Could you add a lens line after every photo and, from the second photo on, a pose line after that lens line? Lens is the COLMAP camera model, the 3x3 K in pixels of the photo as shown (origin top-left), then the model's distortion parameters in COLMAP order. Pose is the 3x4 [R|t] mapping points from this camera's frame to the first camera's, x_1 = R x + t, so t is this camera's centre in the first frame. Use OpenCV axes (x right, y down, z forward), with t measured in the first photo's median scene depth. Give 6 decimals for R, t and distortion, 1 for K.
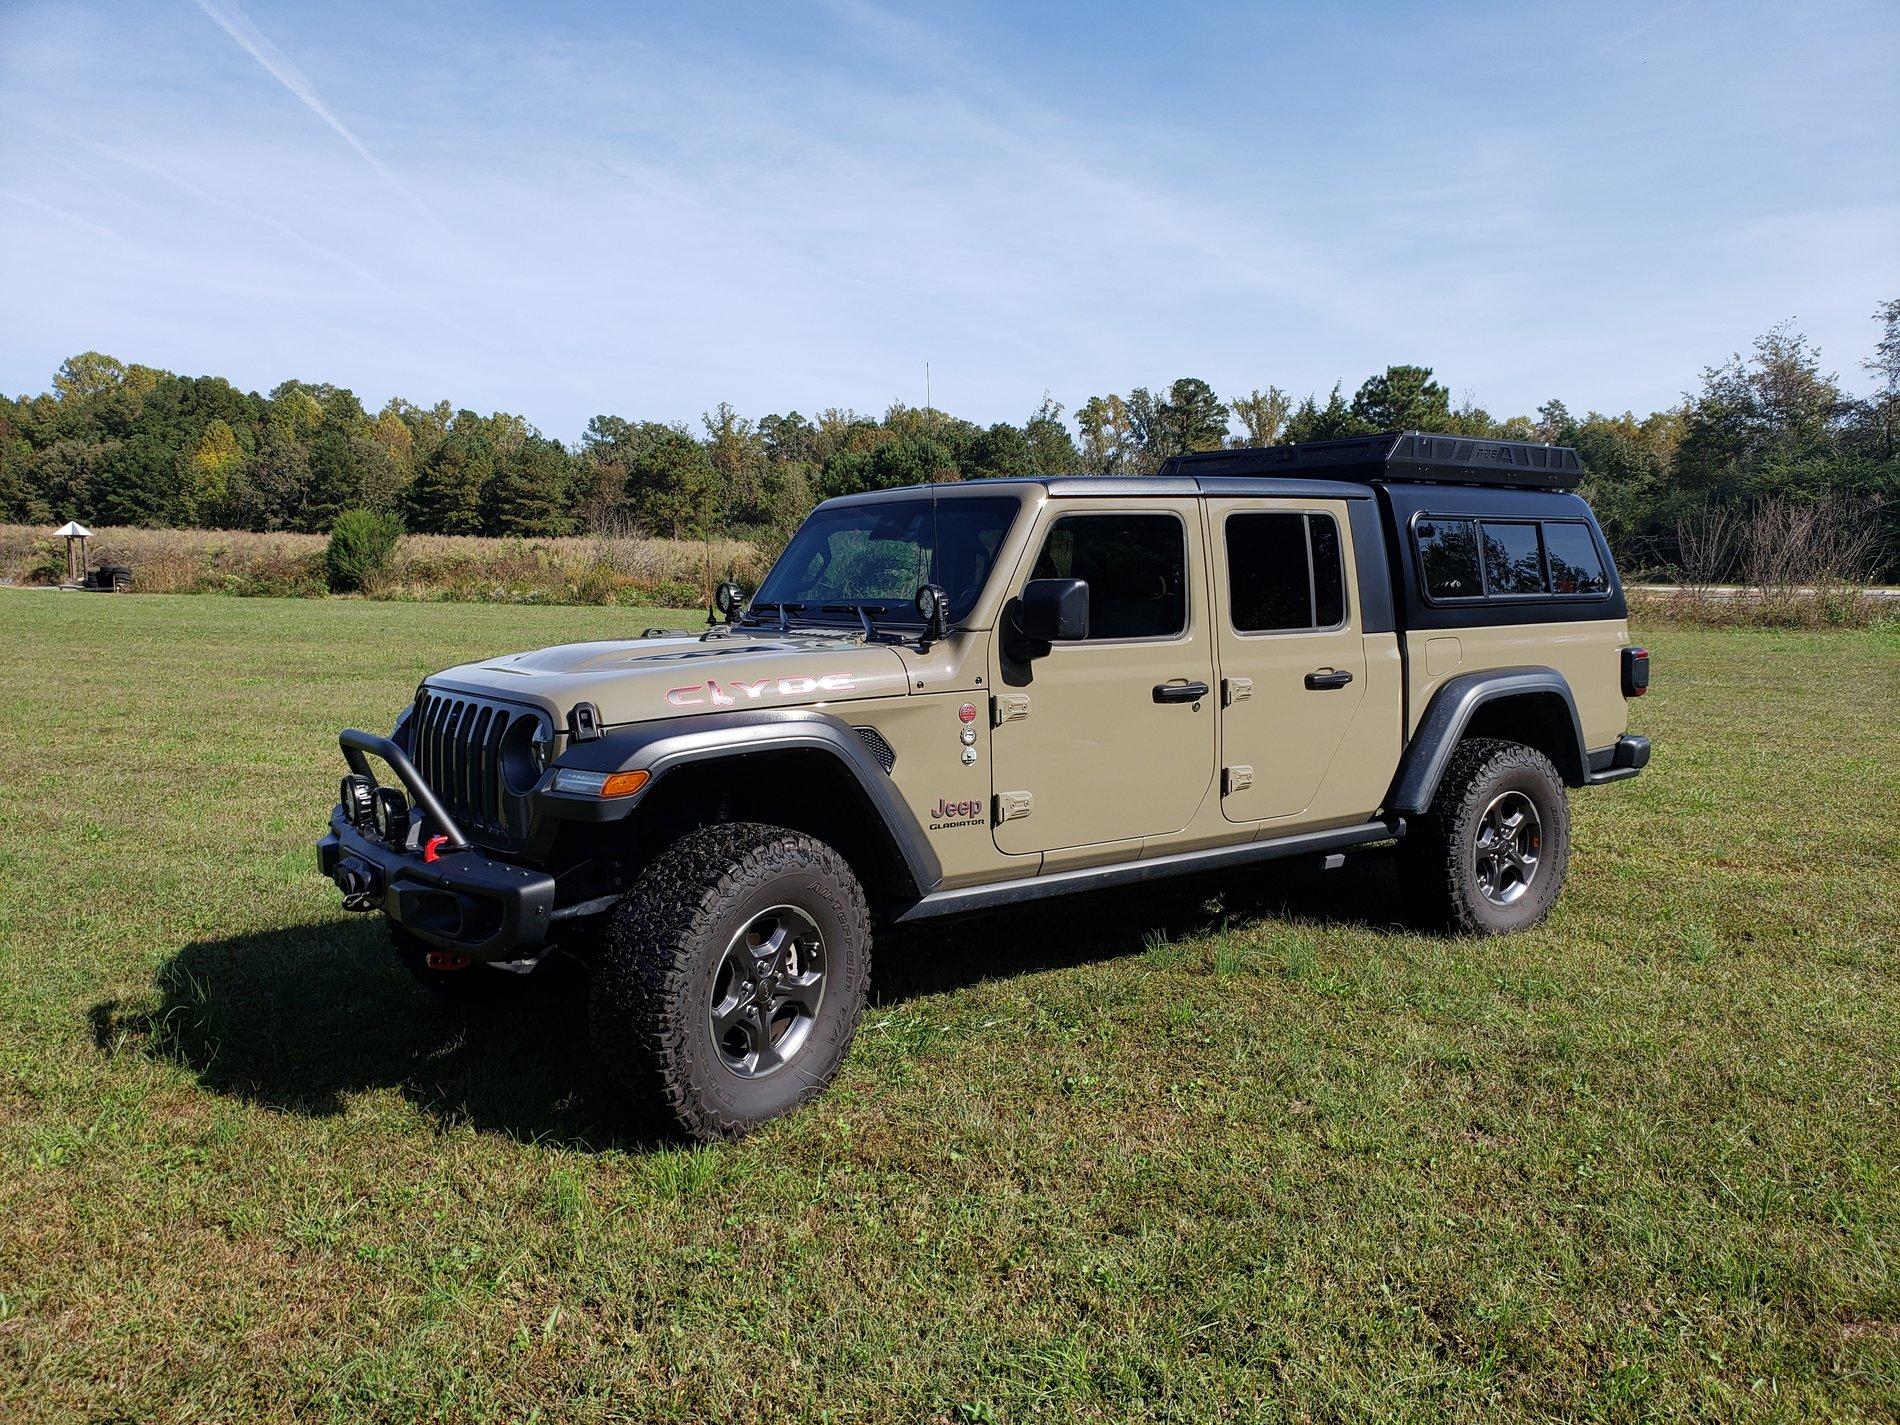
lens RADIAL K [[1497.5, 0, 970.4], [0, 1497.5, 738.3], [0, 0, 1]] dist [0.057868, -0.048761]
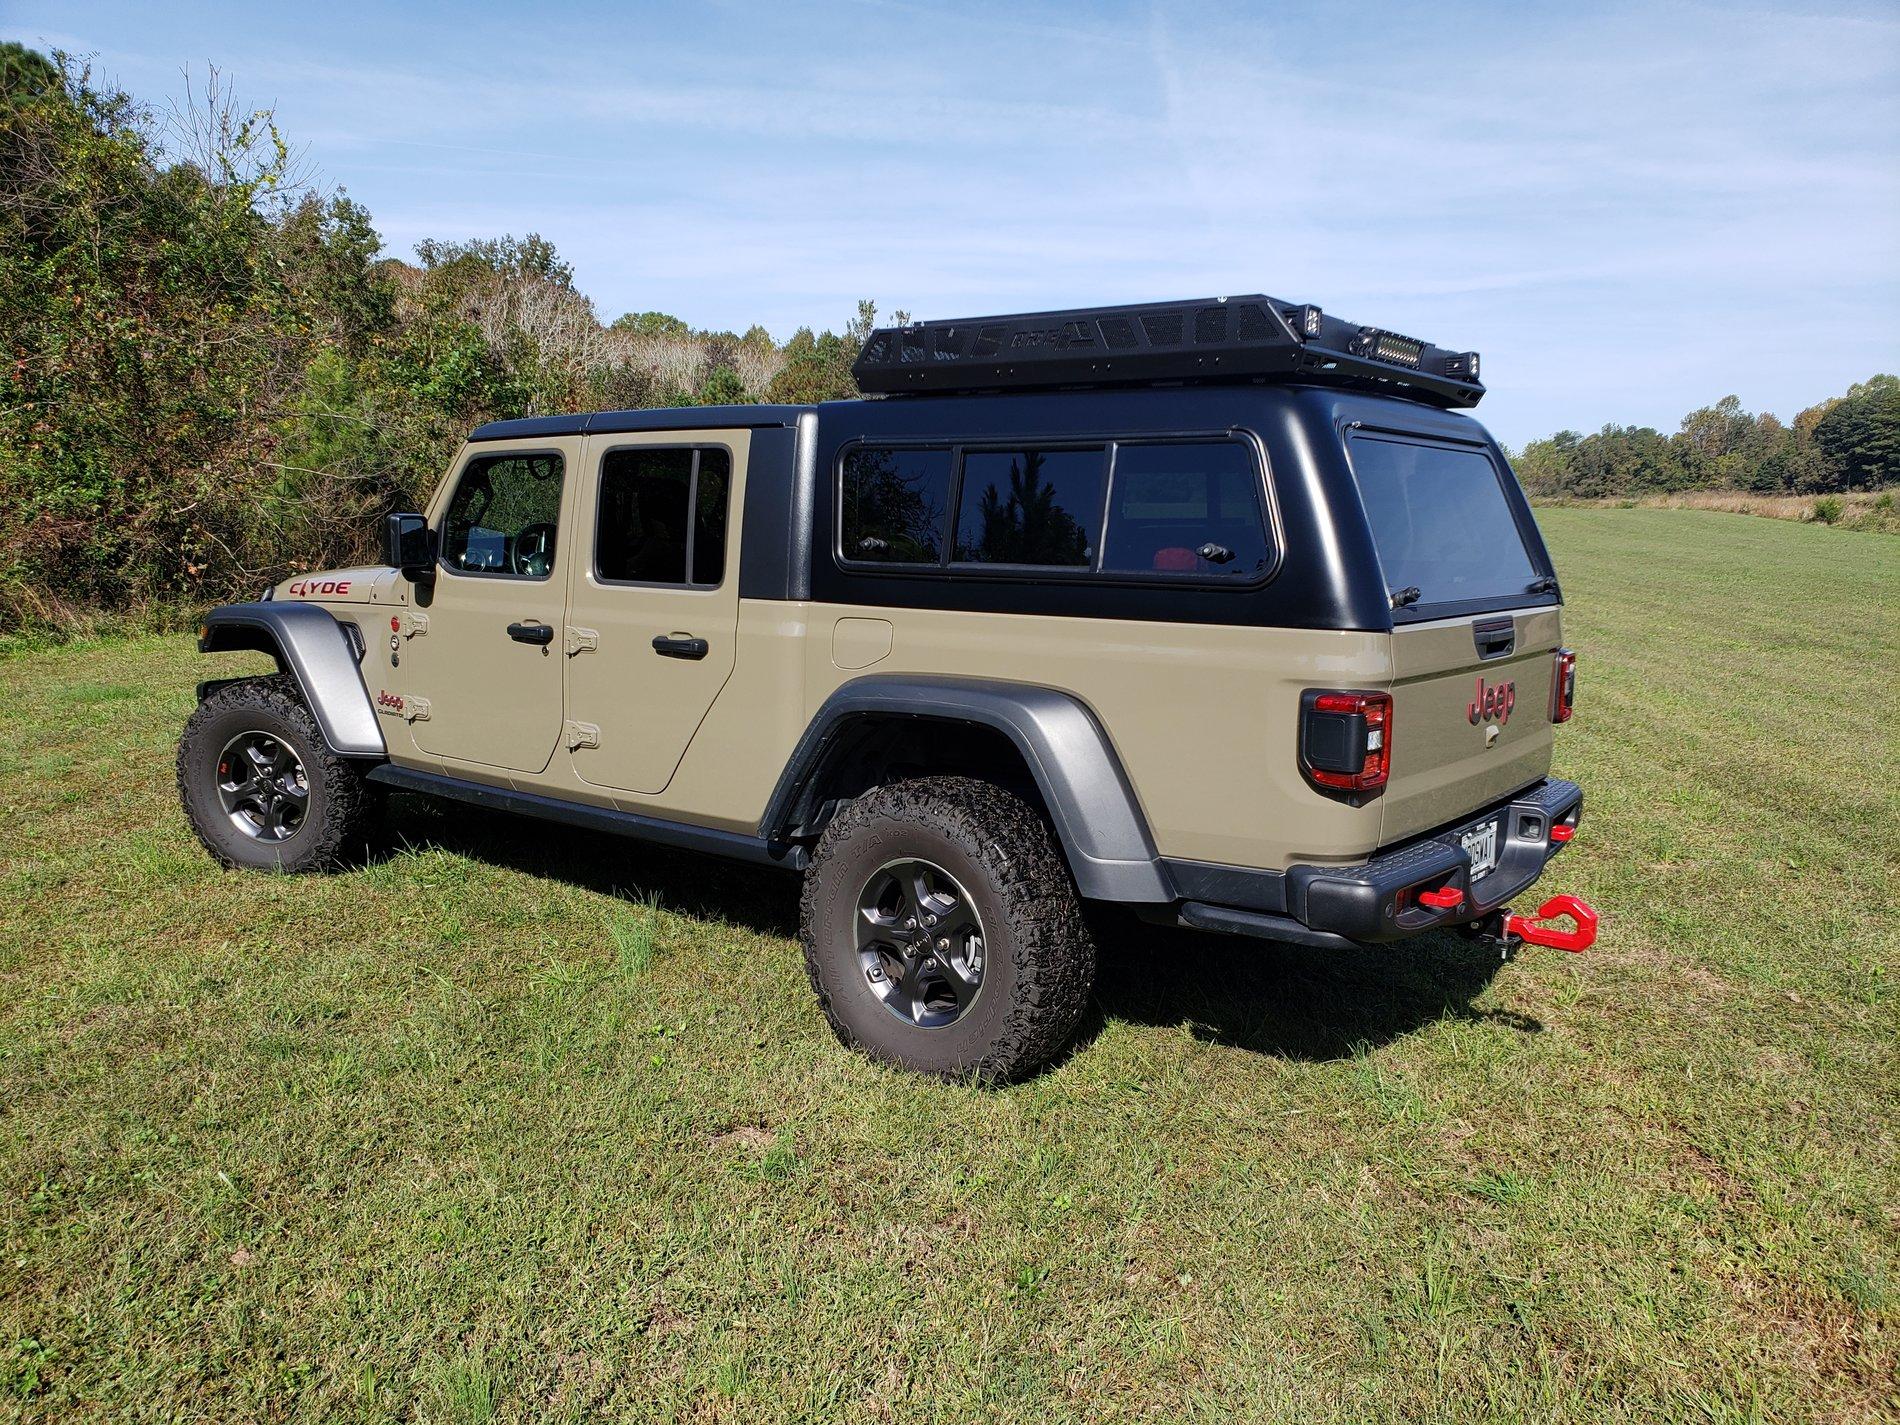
lens RADIAL K [[1497.5, 0, 970.4], [0, 1497.5, 738.3], [0, 0, 1]] dist [0.057868, -0.048761]
pose [[0.256312, 0.148139, -0.955175, 0.893844], [-0.125603, 0.984912, 0.119047, -0.089020], [0.958399, 0.089460, 0.271051, 0.752995]]
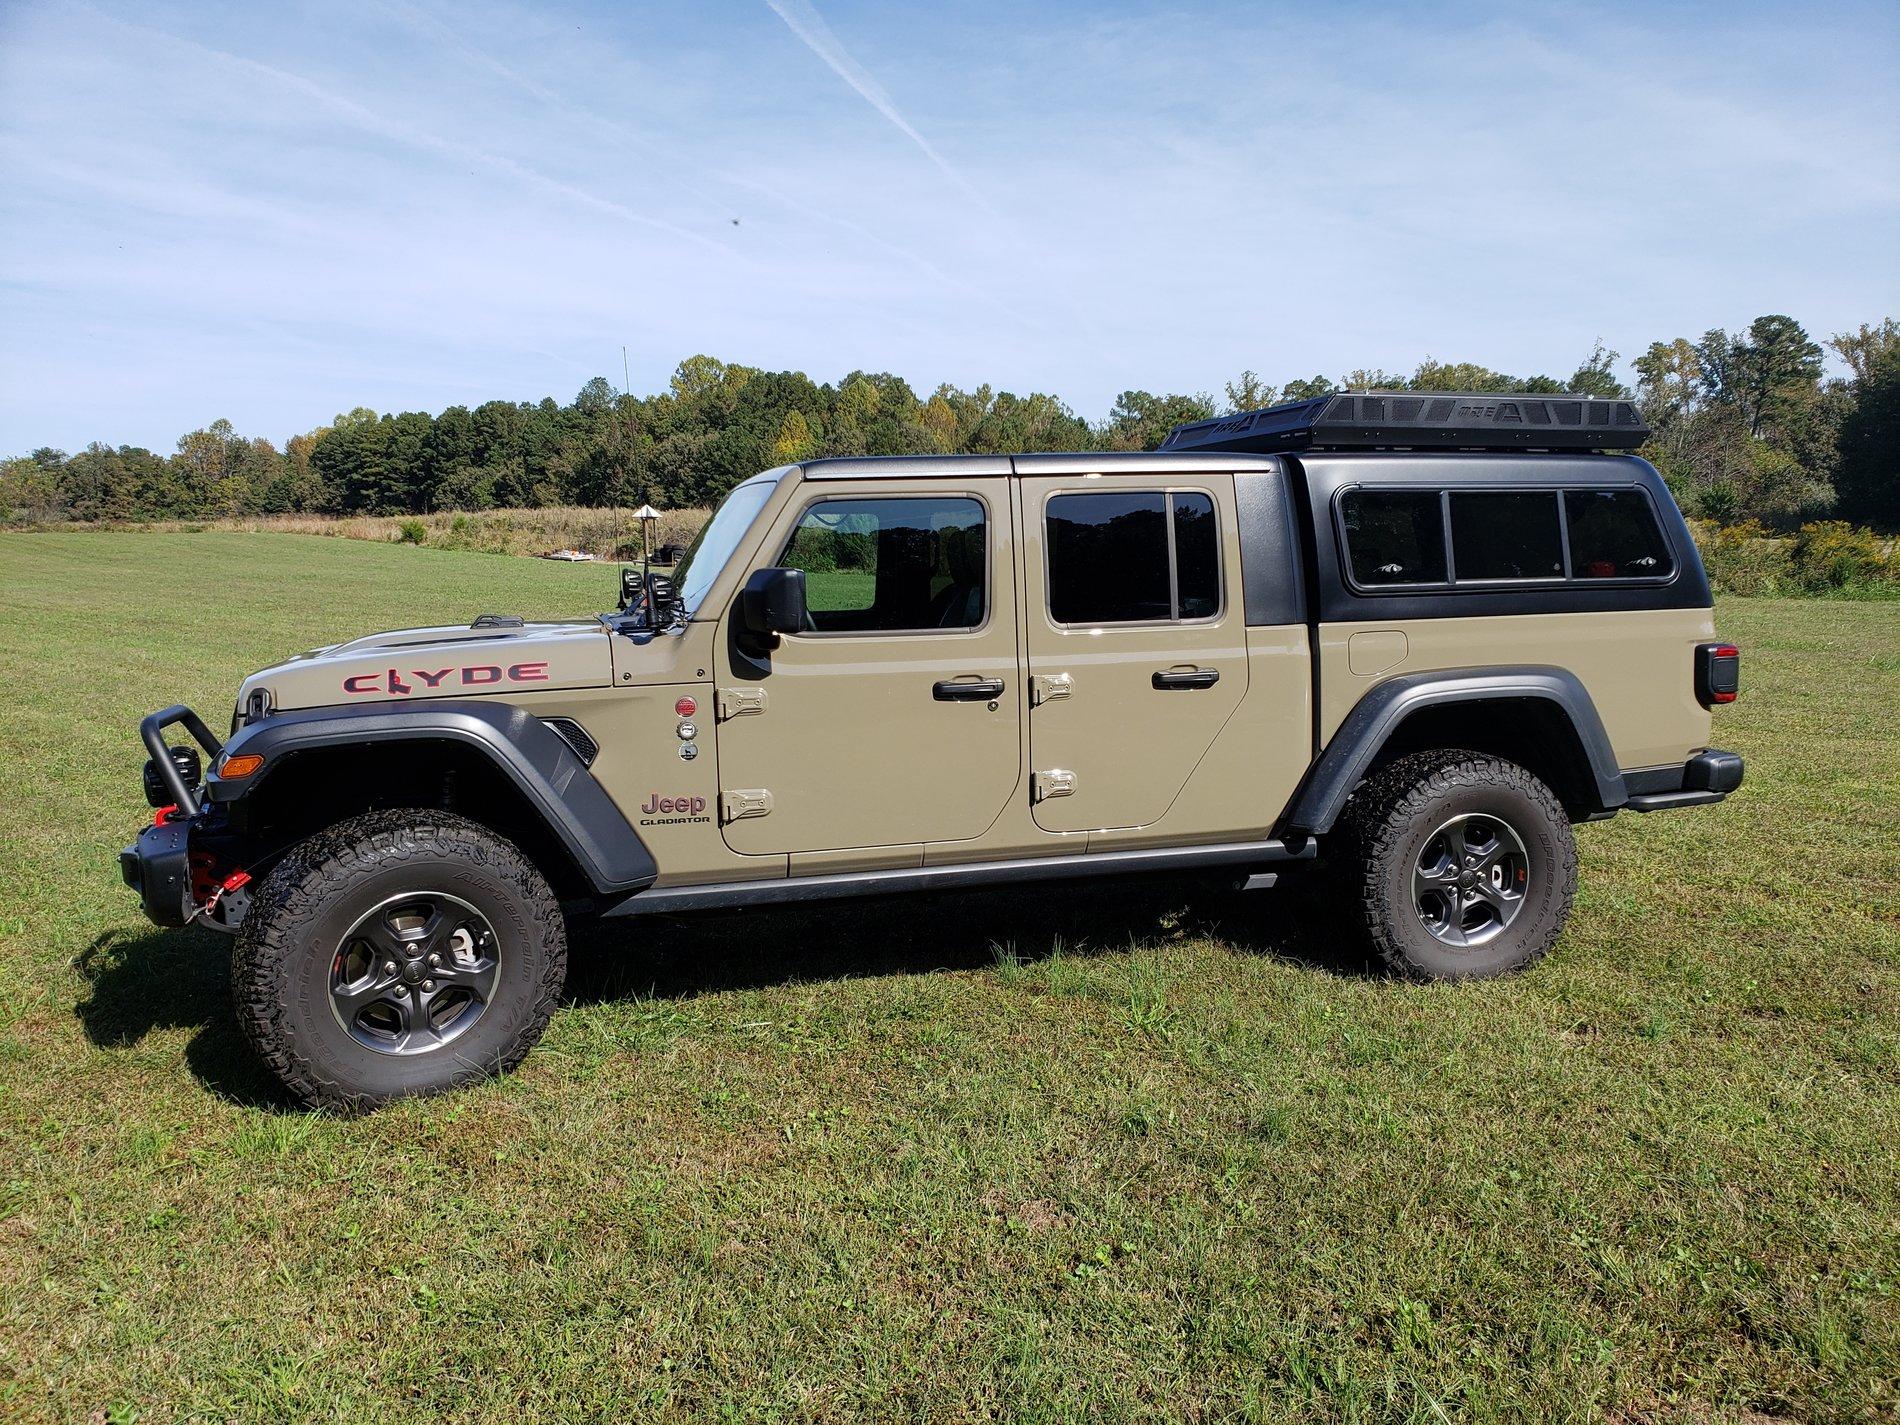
lens RADIAL K [[1497.5, 0, 970.4], [0, 1497.5, 738.3], [0, 0, 1]] dist [0.057868, -0.048761]
pose [[0.938634, 0.037122, -0.342910, 0.340558], [-0.030357, 0.999224, 0.025078, -0.017624], [0.343575, -0.013130, 0.939033, 0.096755]]
